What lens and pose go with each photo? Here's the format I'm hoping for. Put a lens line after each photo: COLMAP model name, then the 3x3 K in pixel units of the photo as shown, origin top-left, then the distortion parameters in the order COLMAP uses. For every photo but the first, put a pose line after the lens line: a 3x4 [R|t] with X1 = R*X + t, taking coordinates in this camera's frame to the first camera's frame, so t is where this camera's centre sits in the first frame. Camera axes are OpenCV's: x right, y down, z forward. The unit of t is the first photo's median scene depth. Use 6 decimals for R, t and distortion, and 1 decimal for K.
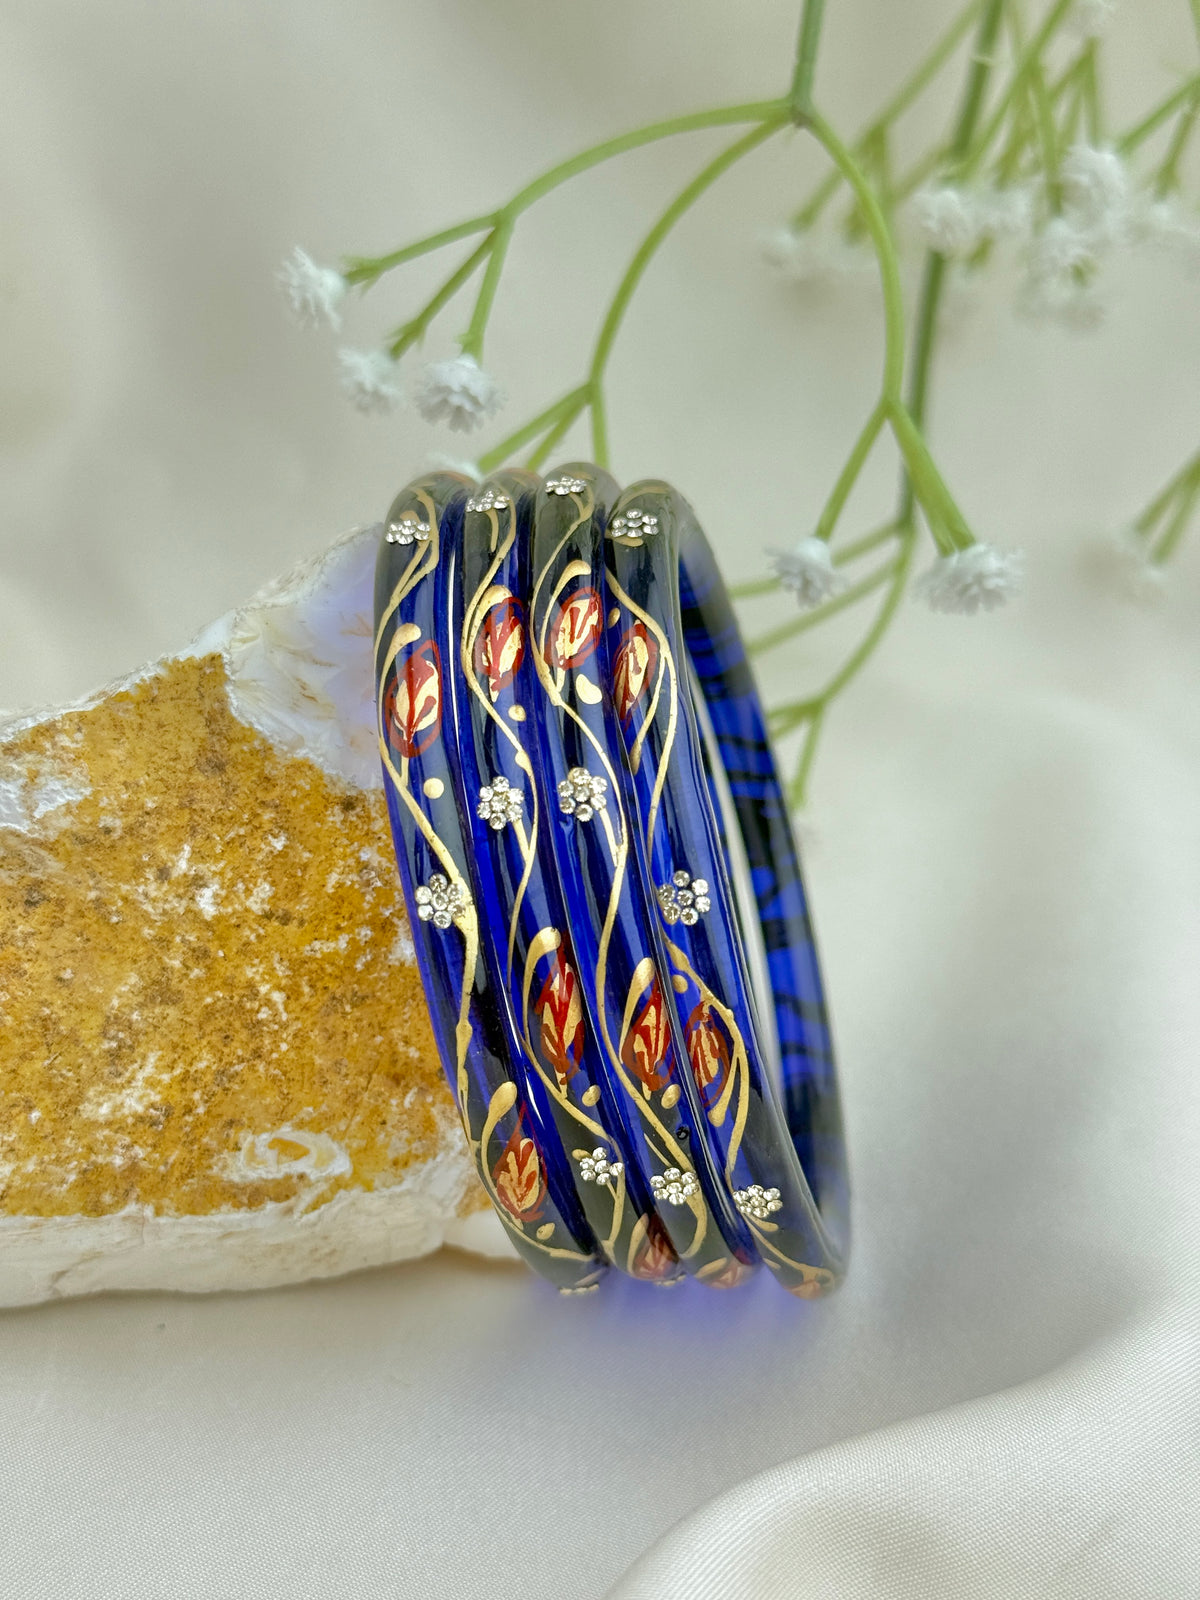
lens RADIAL K [[2264.2, 0, 600.0], [0, 2264.2, 800.0], [0, 0, 1]] dist [0.021005, 0.010748]
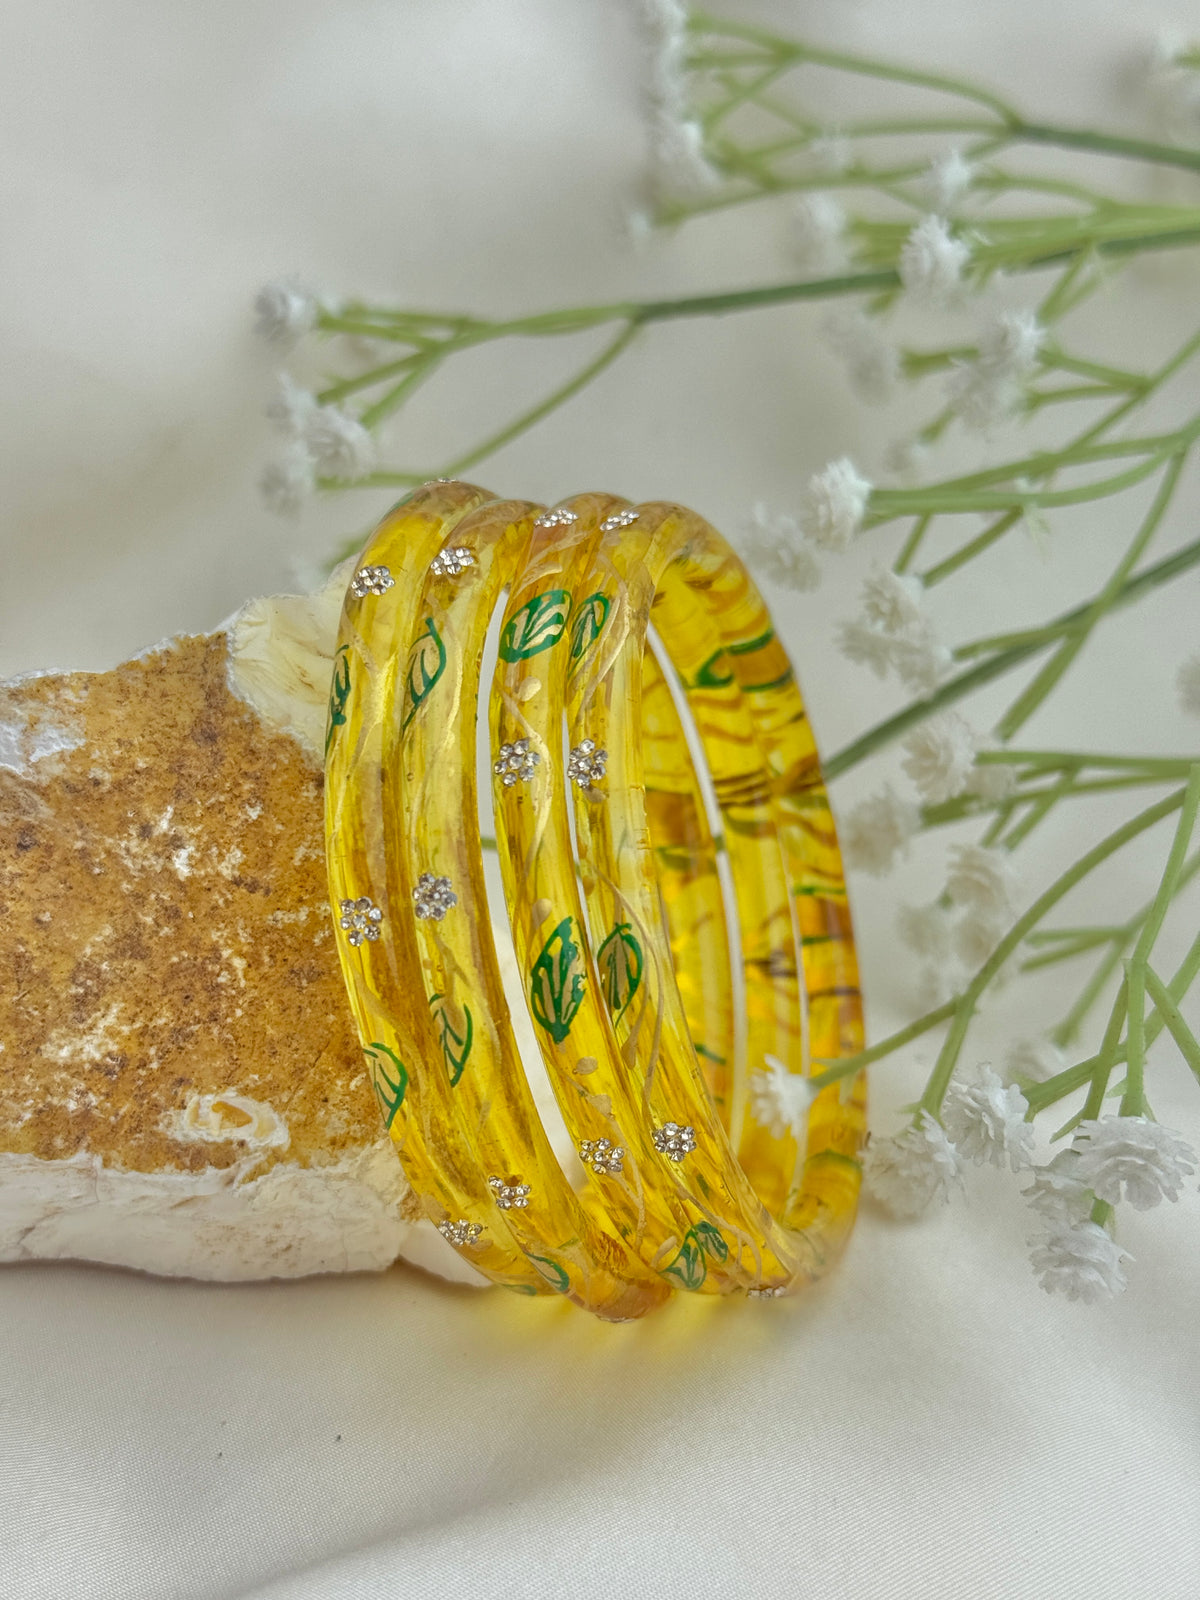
lens RADIAL K [[2264.2, 0, 600.0], [0, 2264.2, 800.0], [0, 0, 1]] dist [0.021005, 0.010748]
pose [[0.977790, 0.082482, -0.192672, 0.214300], [-0.110539, 0.984000, -0.139731, 0.141243], [0.178064, 0.157925, 0.971263, 0.012810]]
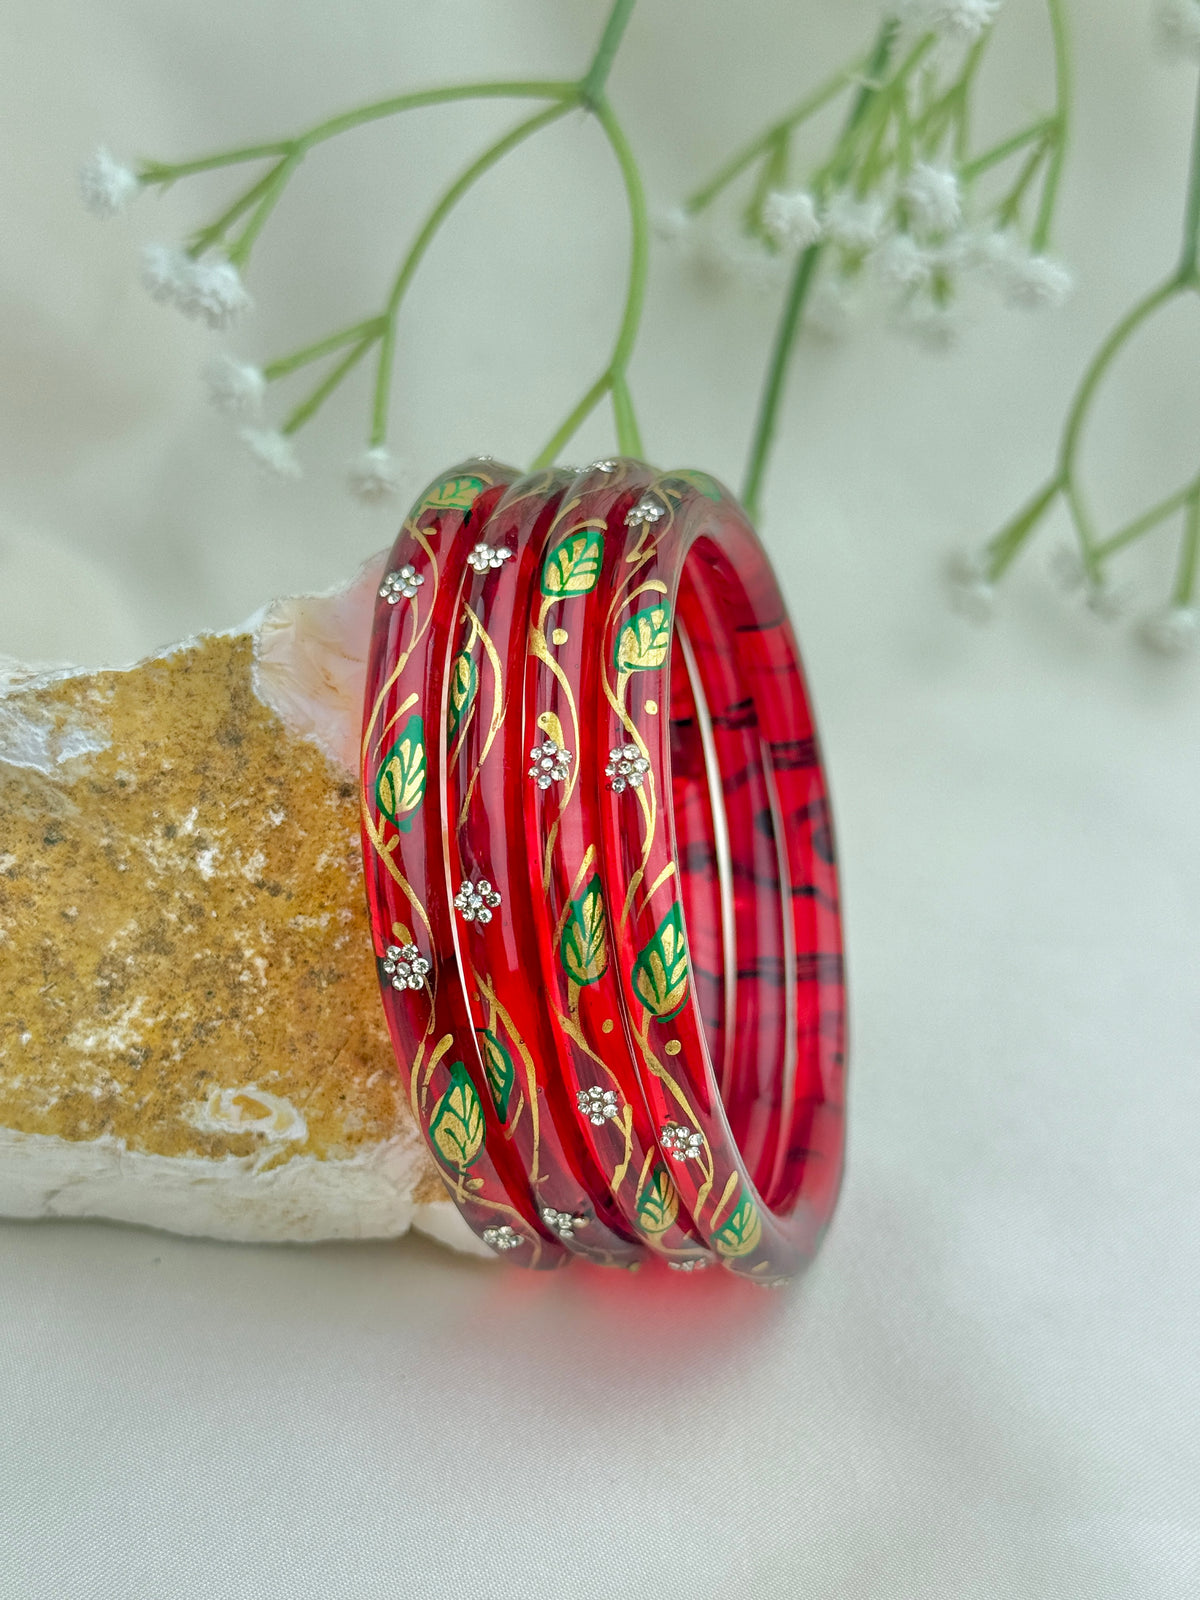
lens RADIAL K [[2264.2, 0, 600.0], [0, 2264.2, 800.0], [0, 0, 1]] dist [0.021005, 0.010748]
pose [[0.973942, 0.137102, -0.180664, 0.195198], [-0.142076, 0.989745, -0.014821, 0.004753], [0.176779, 0.040102, 0.983433, -0.016912]]
